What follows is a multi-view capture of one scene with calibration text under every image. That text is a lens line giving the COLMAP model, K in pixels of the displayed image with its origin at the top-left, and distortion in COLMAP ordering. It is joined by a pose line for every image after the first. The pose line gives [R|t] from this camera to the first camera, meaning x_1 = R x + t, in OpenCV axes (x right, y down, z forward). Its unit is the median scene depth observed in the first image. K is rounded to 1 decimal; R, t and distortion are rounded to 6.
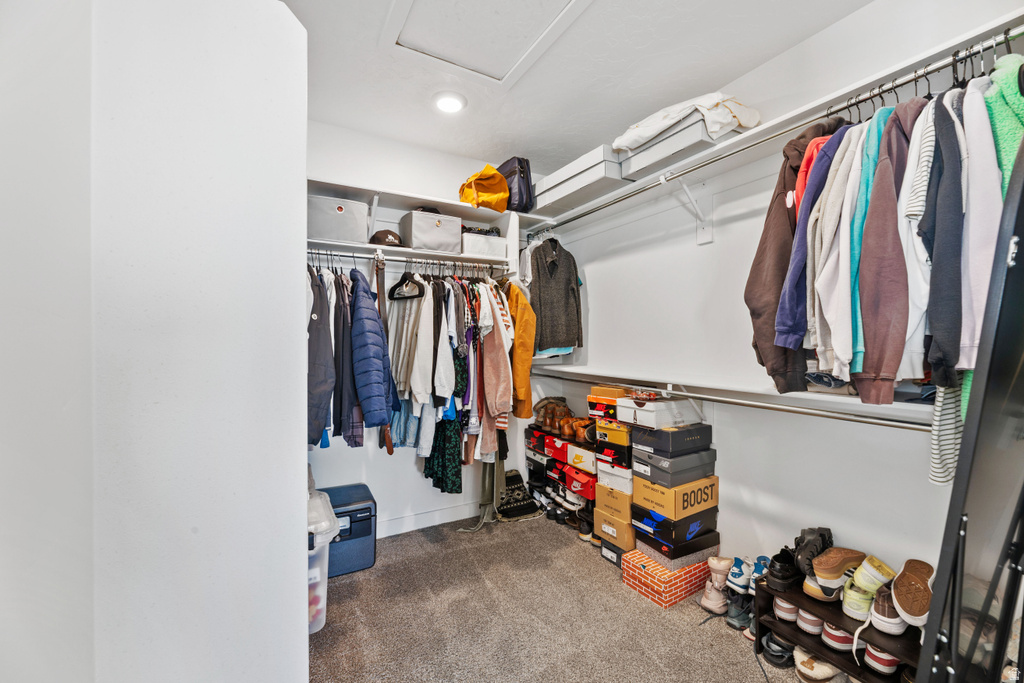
lens RADIAL K [[417.7, 0, 516.0], [0, 417.7, 343.2], [0, 0, 1]] dist [0.000752, -0.000975]
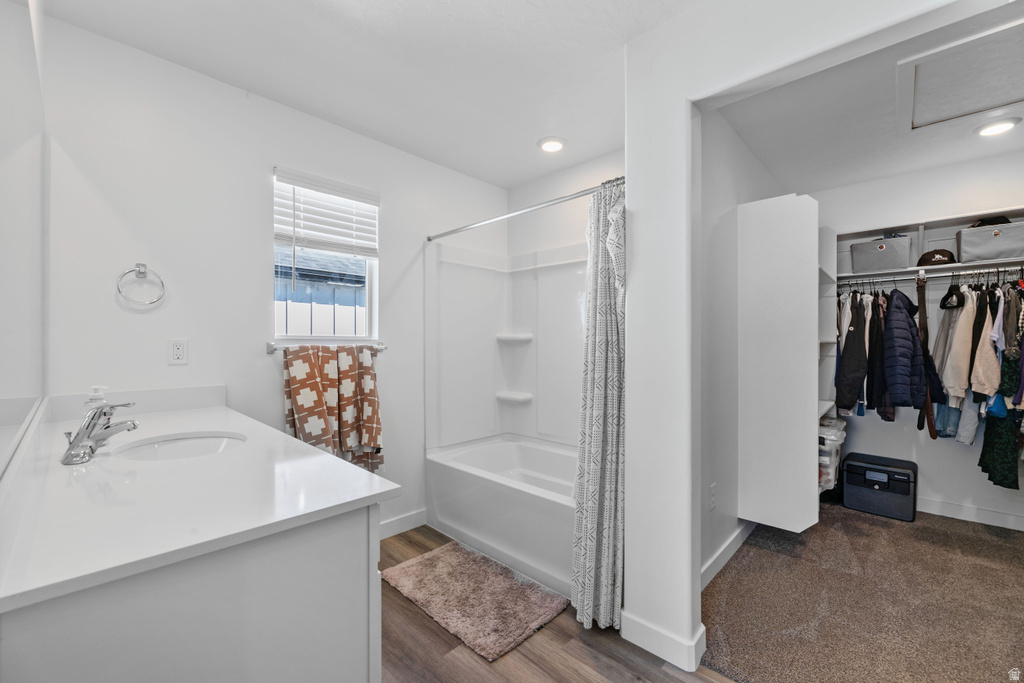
lens RADIAL K [[417.7, 0, 514.0], [0, 417.7, 342.9], [0, 0, 1]] dist [0.000752, -0.000975]
pose [[0.297356, -0.004136, -0.954758, 0.517684], [-0.007078, 0.999954, -0.006536, 0.007054], [0.954741, 0.008701, 0.297313, -0.541999]]
